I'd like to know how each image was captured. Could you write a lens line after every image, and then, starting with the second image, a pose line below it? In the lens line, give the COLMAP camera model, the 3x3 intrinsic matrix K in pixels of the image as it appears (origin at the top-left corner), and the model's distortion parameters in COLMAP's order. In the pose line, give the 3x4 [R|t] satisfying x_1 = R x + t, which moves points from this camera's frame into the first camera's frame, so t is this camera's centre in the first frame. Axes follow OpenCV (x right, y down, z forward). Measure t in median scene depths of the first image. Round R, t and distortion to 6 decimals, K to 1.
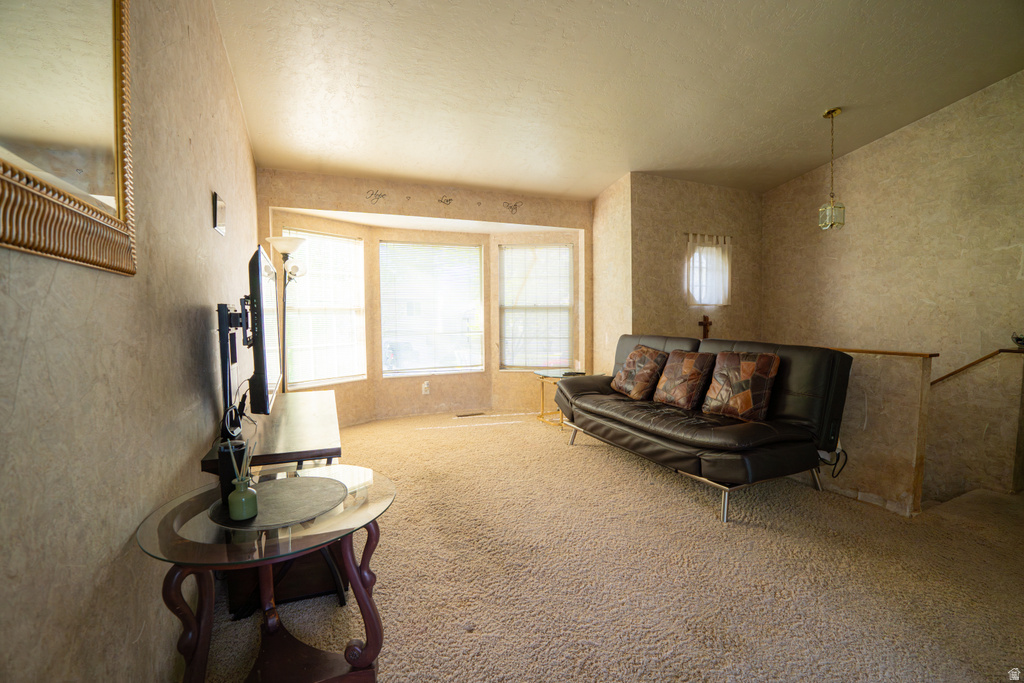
lens RADIAL K [[449.8, 0, 513.8], [0, 449.8, 338.3], [0, 0, 1]] dist [-0.055752, 0.005666]
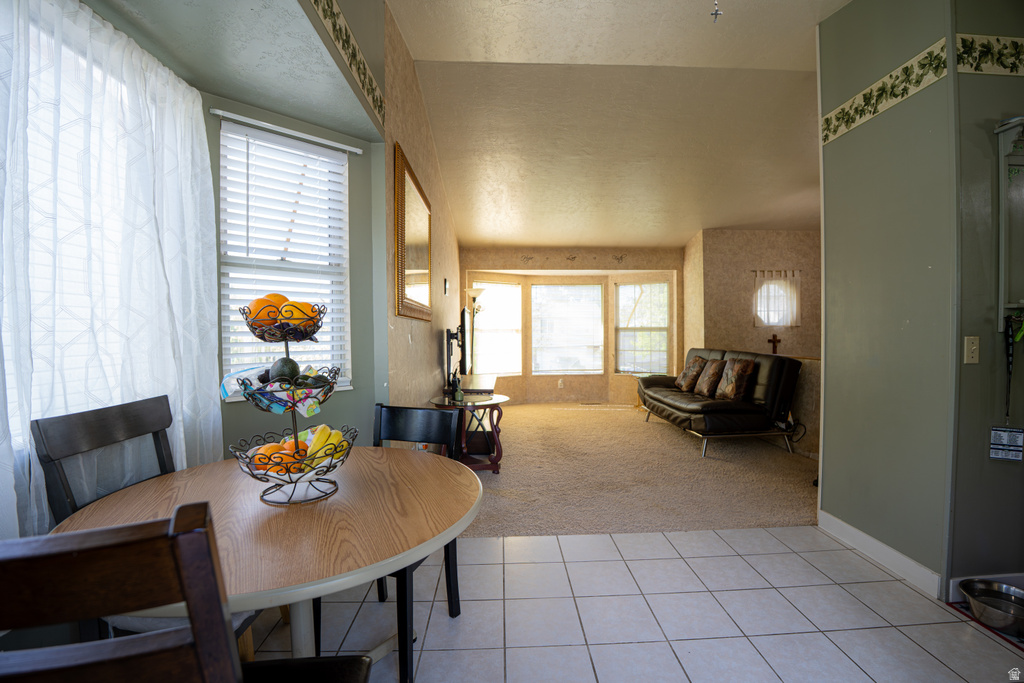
lens RADIAL K [[449.8, 0, 516.2], [0, 449.8, 336.7], [0, 0, 1]] dist [-0.055752, 0.005666]
pose [[0.928279, 0.005641, -0.371841, 0.234147], [-0.021266, 0.999054, -0.037933, 0.018762], [0.371276, 0.043120, 0.927521, -0.454918]]
